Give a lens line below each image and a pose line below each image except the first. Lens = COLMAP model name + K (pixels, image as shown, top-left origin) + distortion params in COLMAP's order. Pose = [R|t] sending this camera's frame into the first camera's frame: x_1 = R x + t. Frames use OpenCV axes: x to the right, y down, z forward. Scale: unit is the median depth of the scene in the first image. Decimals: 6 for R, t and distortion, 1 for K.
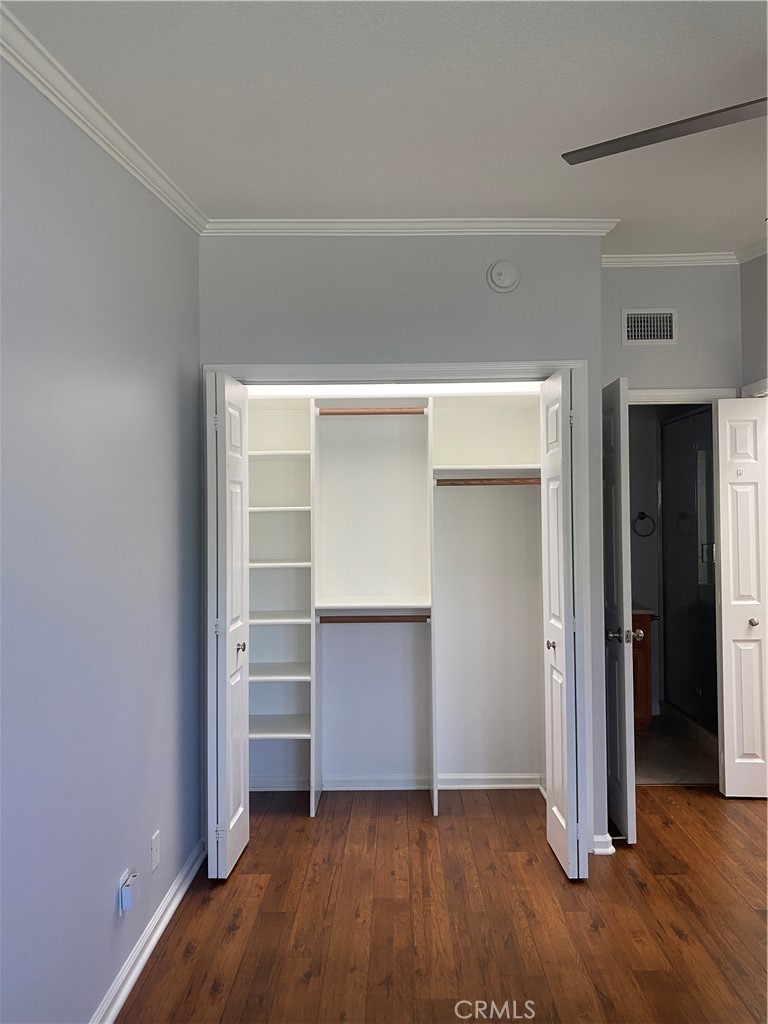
lens RADIAL K [[769.4, 0, 415.3], [0, 769.4, 514.7], [0, 0, 1]] dist [0.077741, -0.082286]
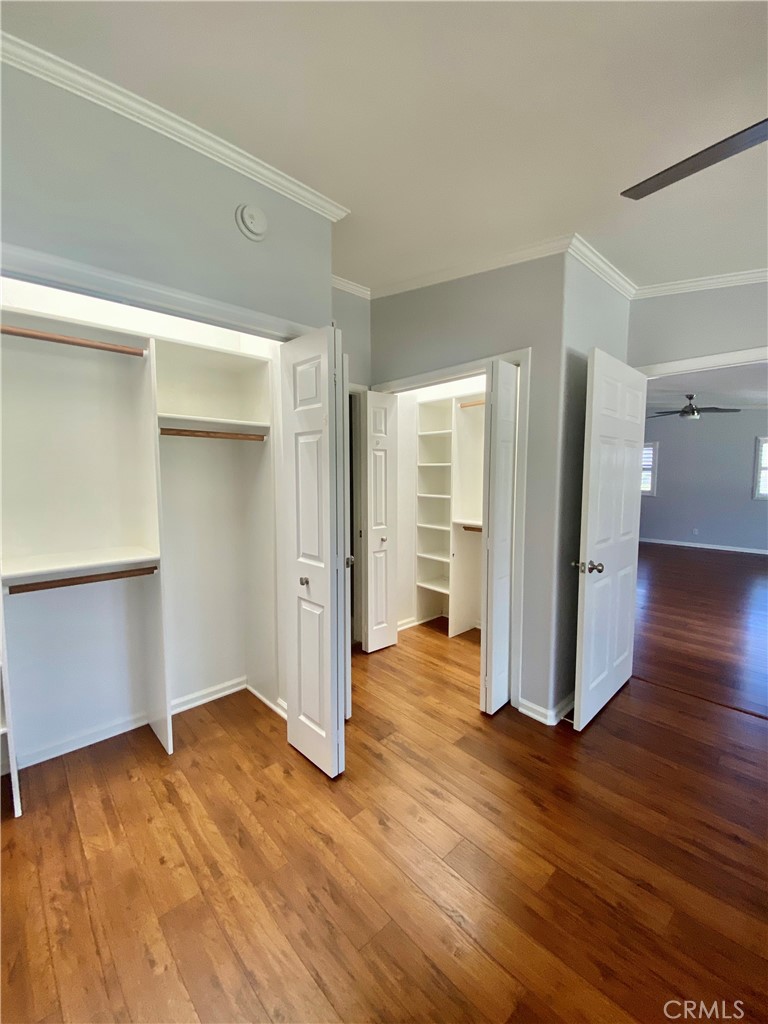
lens RADIAL K [[412.1, 0, 386.3], [0, 412.1, 508.3], [0, 0, 1]] dist [0.016906, -0.017070]
pose [[0.747721, -0.045646, 0.662442, -0.120363], [-0.015622, 0.996149, 0.086273, 0.006247], [-0.663829, -0.074856, 0.744128, 0.455744]]
